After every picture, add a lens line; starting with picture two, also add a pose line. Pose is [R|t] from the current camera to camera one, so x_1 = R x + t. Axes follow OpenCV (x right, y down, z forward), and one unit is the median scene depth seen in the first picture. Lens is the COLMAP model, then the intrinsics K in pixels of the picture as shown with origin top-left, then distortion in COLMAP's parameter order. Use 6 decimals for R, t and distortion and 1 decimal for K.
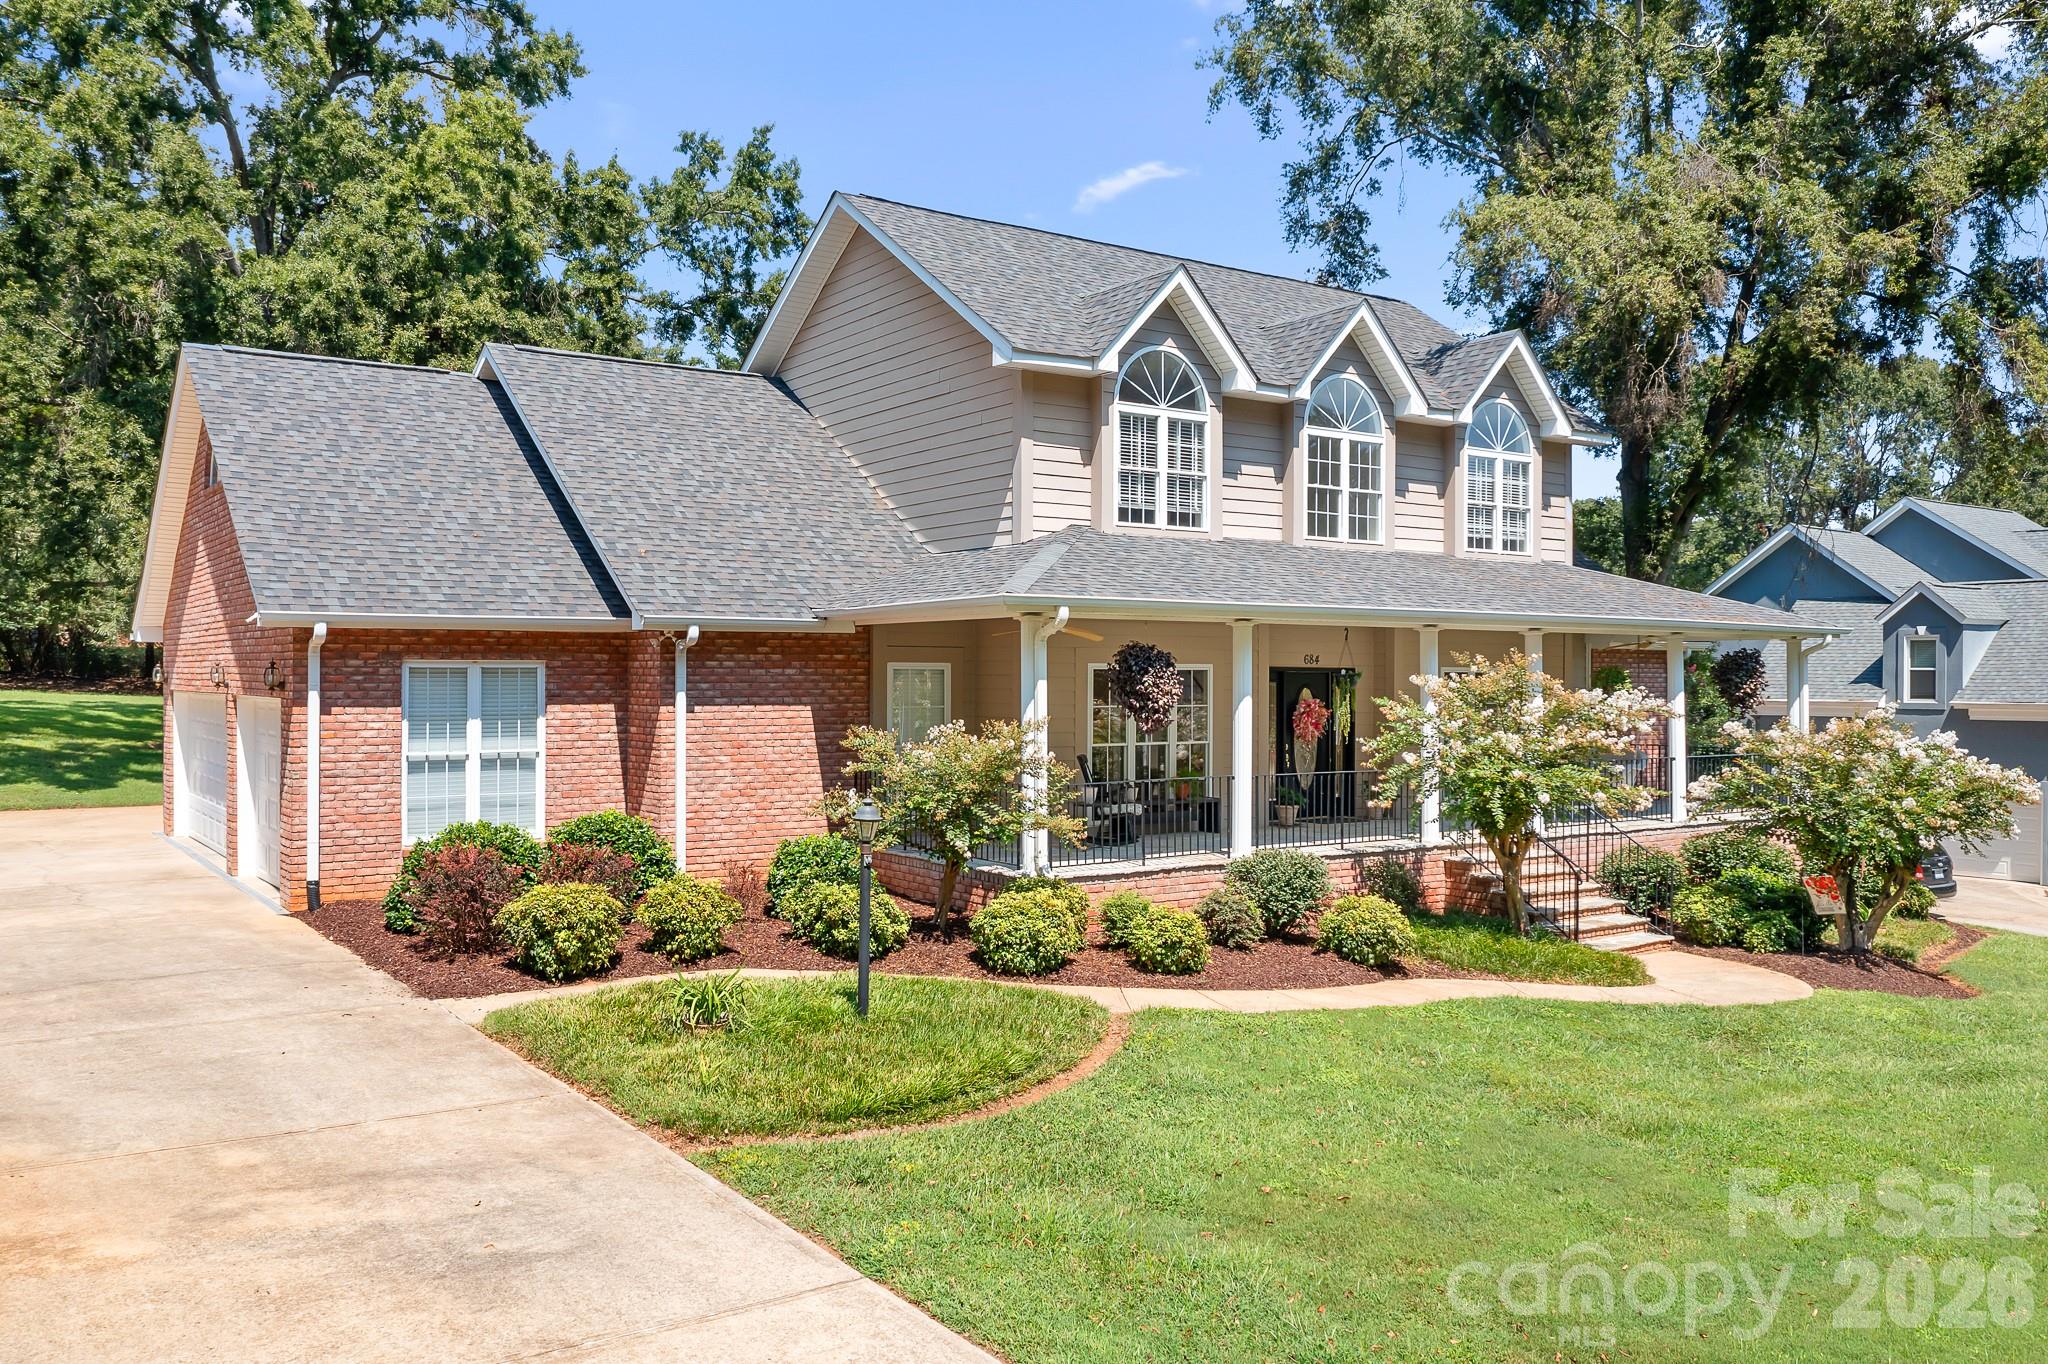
lens RADIAL K [[1614.3, 0, 998.8], [0, 1614.3, 583.6], [0, 0, 1]] dist [-0.005148, -0.008722]
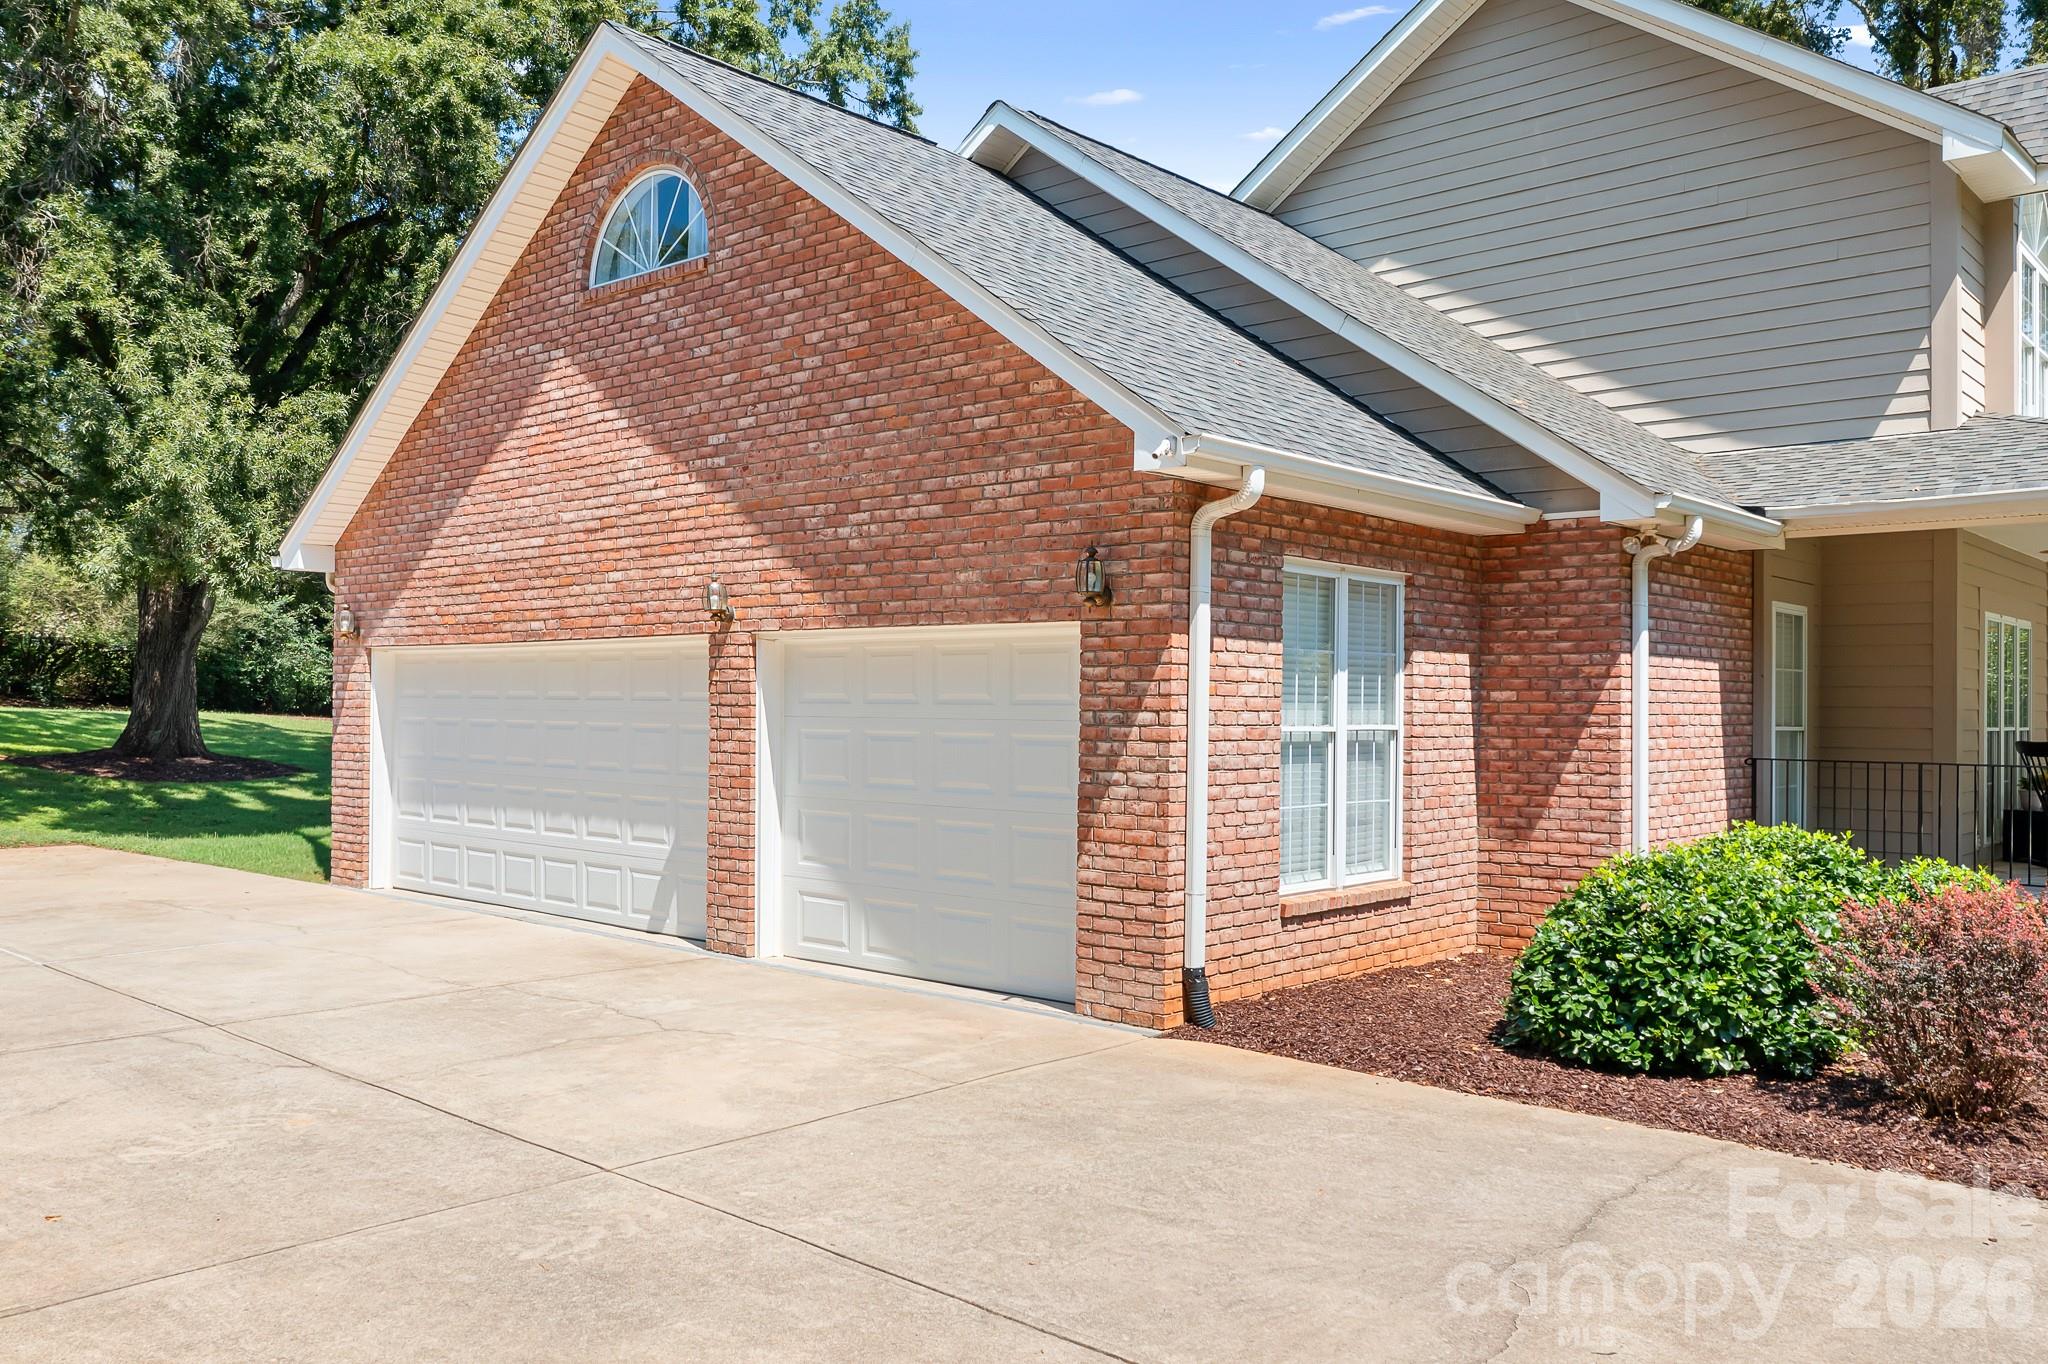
lens RADIAL K [[1542.0, 0, 1022.5], [0, 1542.0, 684.4], [0, 0, 1]] dist [0.023602, 0.006983]
pose [[0.979631, 0.019407, 0.199866, -0.478811], [-0.031006, 0.998001, 0.055067, 0.055230], [-0.198398, -0.060142, 0.978275, 0.435153]]
